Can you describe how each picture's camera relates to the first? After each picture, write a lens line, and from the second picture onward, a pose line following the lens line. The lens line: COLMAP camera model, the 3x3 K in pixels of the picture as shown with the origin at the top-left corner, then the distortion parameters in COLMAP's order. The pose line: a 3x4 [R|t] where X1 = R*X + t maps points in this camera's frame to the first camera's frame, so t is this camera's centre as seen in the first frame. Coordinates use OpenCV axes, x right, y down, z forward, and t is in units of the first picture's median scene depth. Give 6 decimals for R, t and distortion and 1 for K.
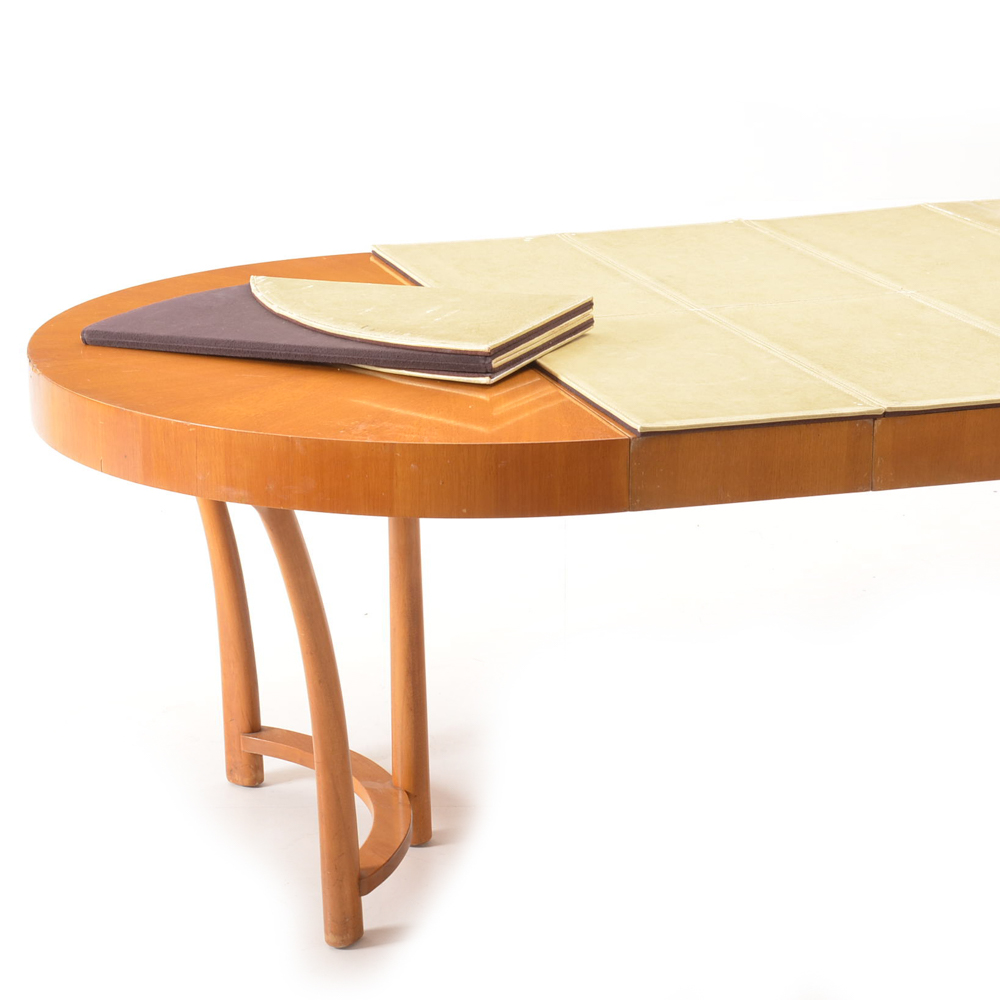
lens RADIAL K [[3027.2, 0, 463.2], [0, 3027.2, 541.5], [0, 0, 1]] dist [0.402559, 0.000000]
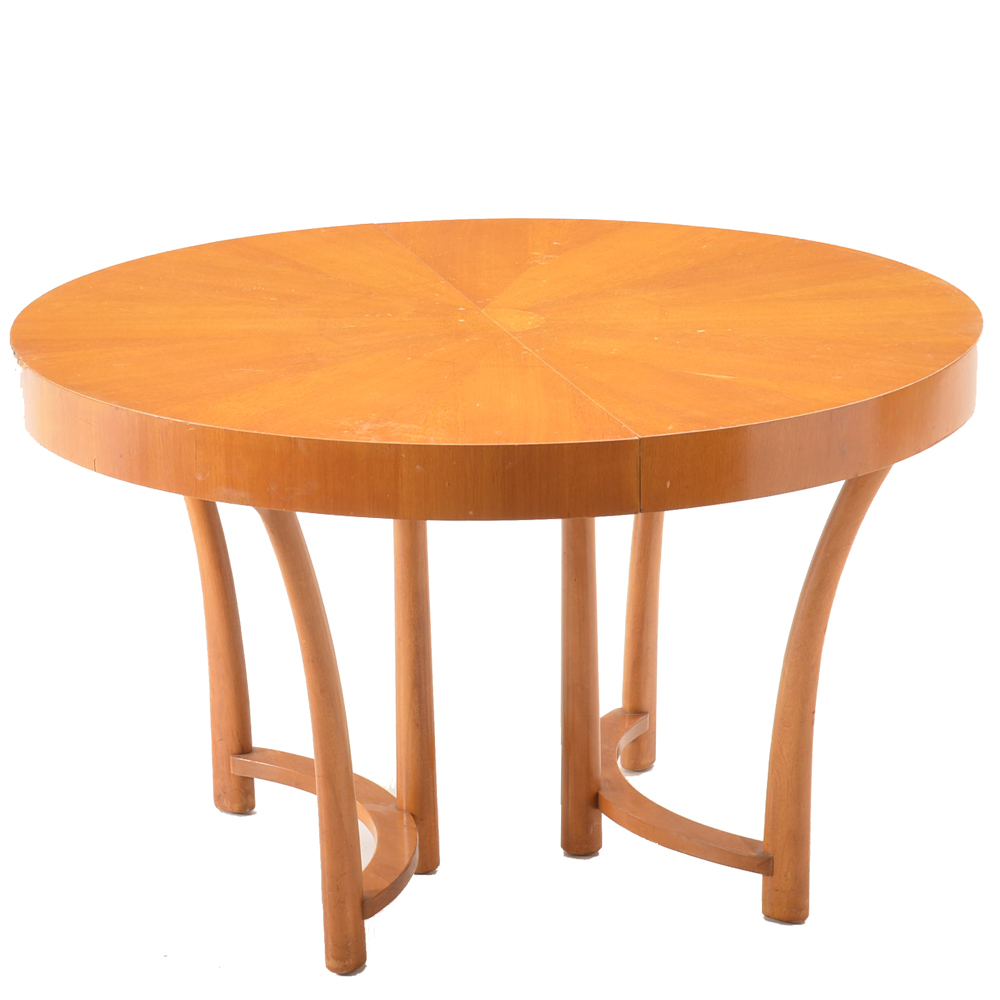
lens RADIAL K [[4424.3, 0, 498.2], [0, 4424.3, 496.1], [0, 0, 1]] dist [0.380974, 0.000000]
pose [[1.000000, 0.000528, -0.000281, 0.008637], [-0.000530, 0.999955, -0.009482, -0.001855], [0.000276, 0.009482, 0.999955, -0.388603]]
